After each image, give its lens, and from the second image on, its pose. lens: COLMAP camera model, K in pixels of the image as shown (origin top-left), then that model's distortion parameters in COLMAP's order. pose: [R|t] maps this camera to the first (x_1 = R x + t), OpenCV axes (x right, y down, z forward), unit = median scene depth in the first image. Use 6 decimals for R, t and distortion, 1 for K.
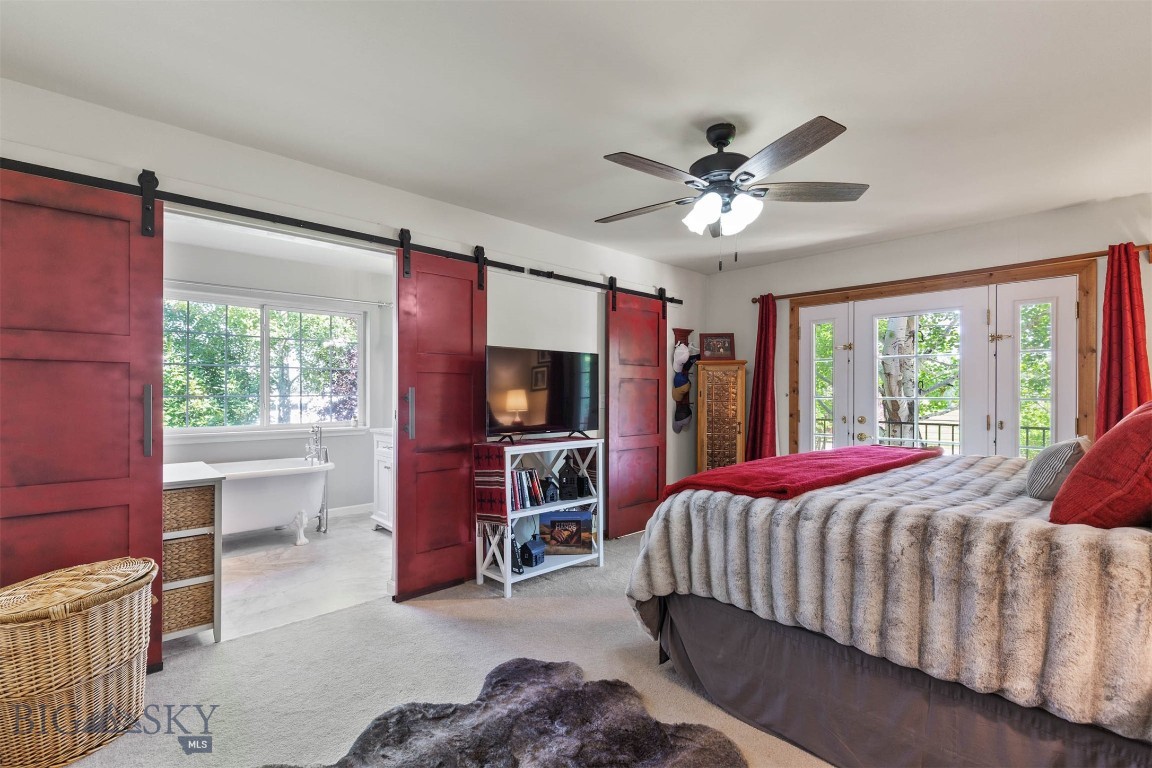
lens RADIAL K [[518.2, 0, 579.5], [0, 518.2, 390.4], [0, 0, 1]] dist [0.009304, -0.003123]
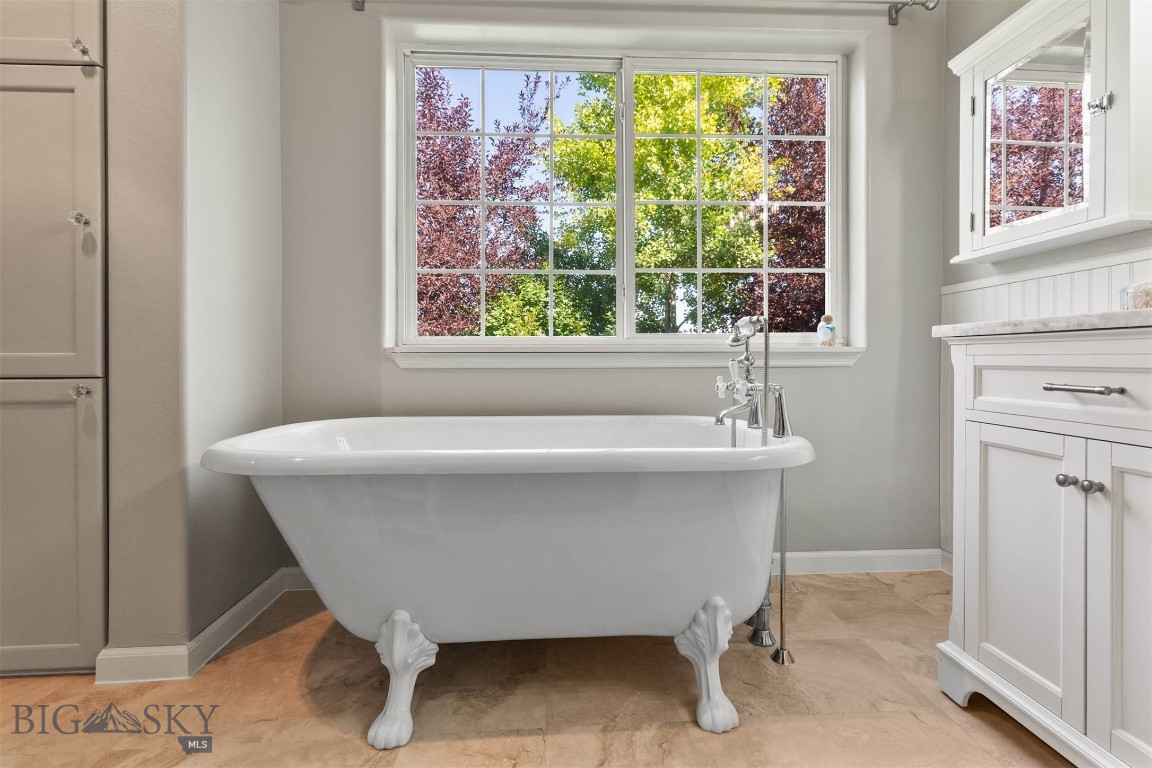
lens RADIAL K [[518.2, 0, 579.6], [0, 518.2, 365.5], [0, 0, 1]] dist [0.009304, -0.003123]
pose [[0.765843, -0.002392, -0.643023, -0.322789], [0.007135, 0.999963, 0.004777, 0.080313], [0.642988, -0.008246, 0.765832, 0.582924]]
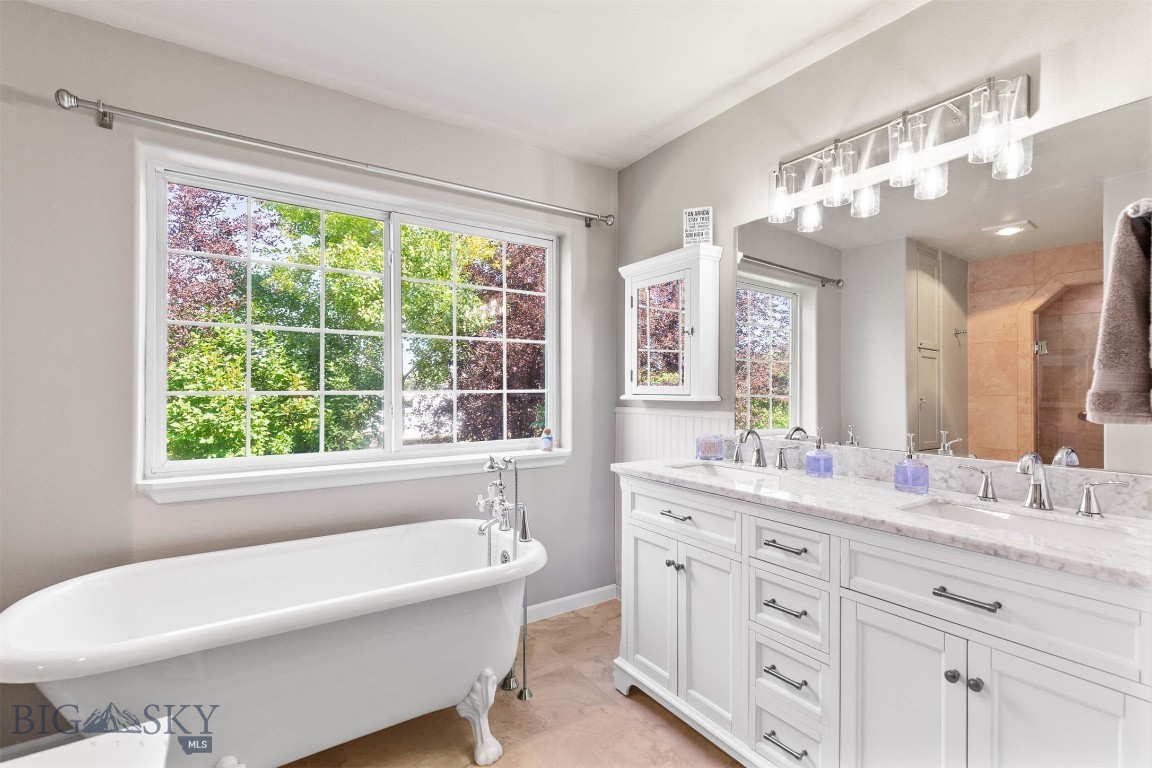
lens RADIAL K [[518.2, 0, 572.9], [0, 518.2, 386.1], [0, 0, 1]] dist [0.009304, -0.003123]
pose [[0.985269, -0.004832, -0.170946, -0.313742], [0.004142, 0.999982, -0.004391, 0.007129], [0.170964, 0.003618, 0.985271, 0.482016]]
